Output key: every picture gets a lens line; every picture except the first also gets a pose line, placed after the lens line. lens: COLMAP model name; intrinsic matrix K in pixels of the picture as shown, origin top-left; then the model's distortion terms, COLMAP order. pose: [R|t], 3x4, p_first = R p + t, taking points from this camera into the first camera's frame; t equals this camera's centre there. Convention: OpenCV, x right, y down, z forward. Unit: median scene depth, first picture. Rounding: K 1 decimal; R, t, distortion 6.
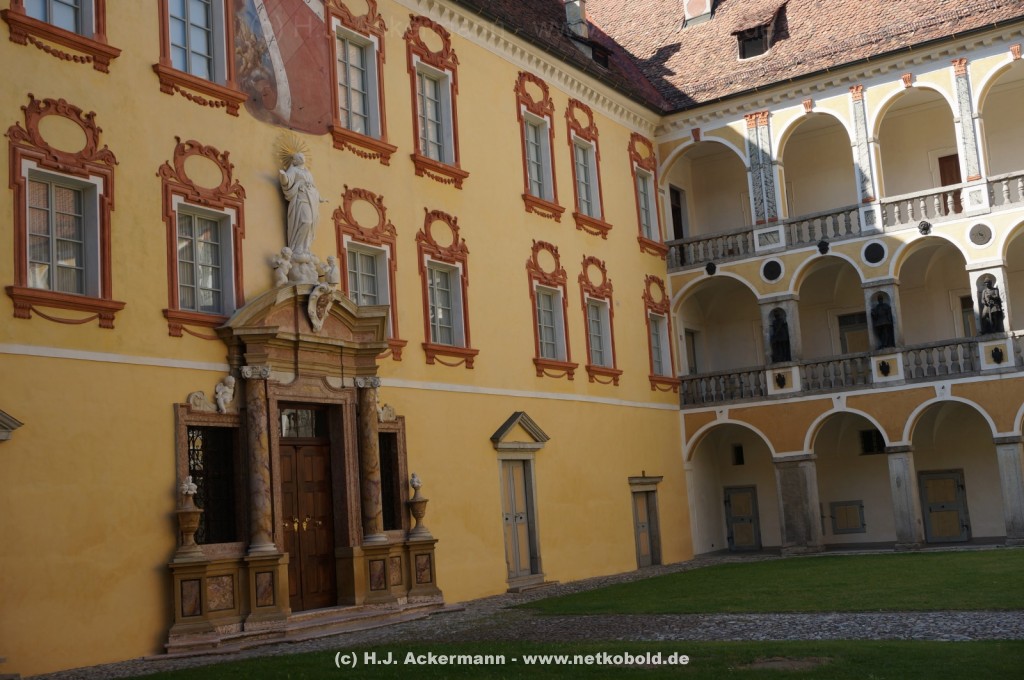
lens RADIAL K [[1273.9, 0, 512.0], [0, 1273.9, 340.0], [0, 0, 1]] dist [-0.016819, -0.004668]
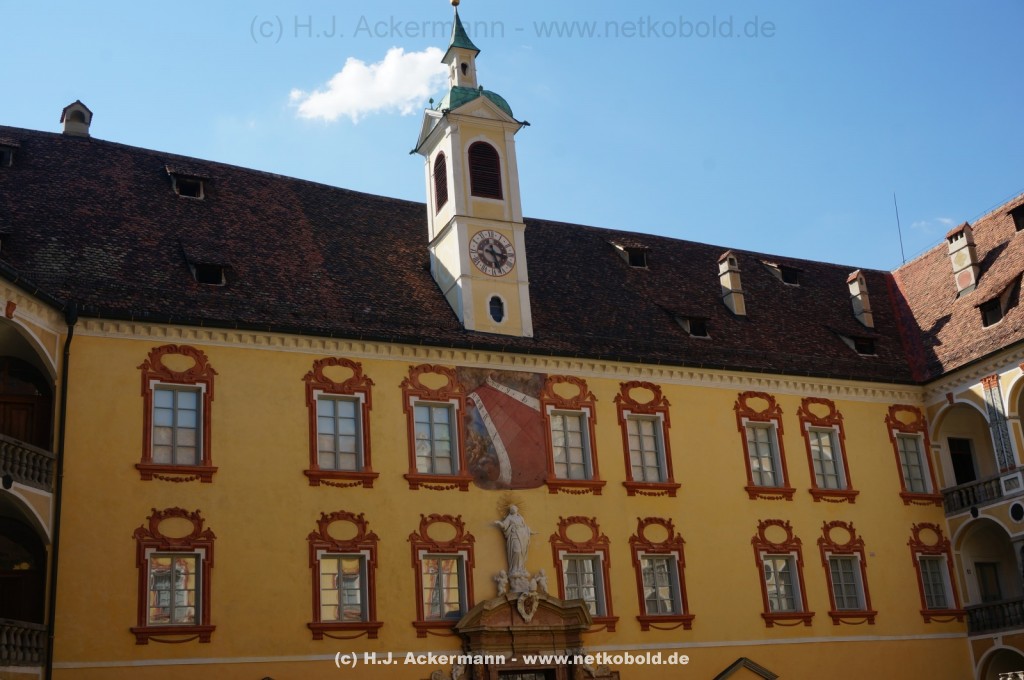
lens RADIAL K [[1232.0, 0, 516.2], [0, 1232.0, 345.3], [0, 0, 1]] dist [0.015604, 0.018246]
pose [[0.852407, -0.161762, -0.497227, 0.507083], [0.087883, 0.981737, -0.168727, -0.068379], [0.515440, 0.100126, 0.851056, -0.254909]]
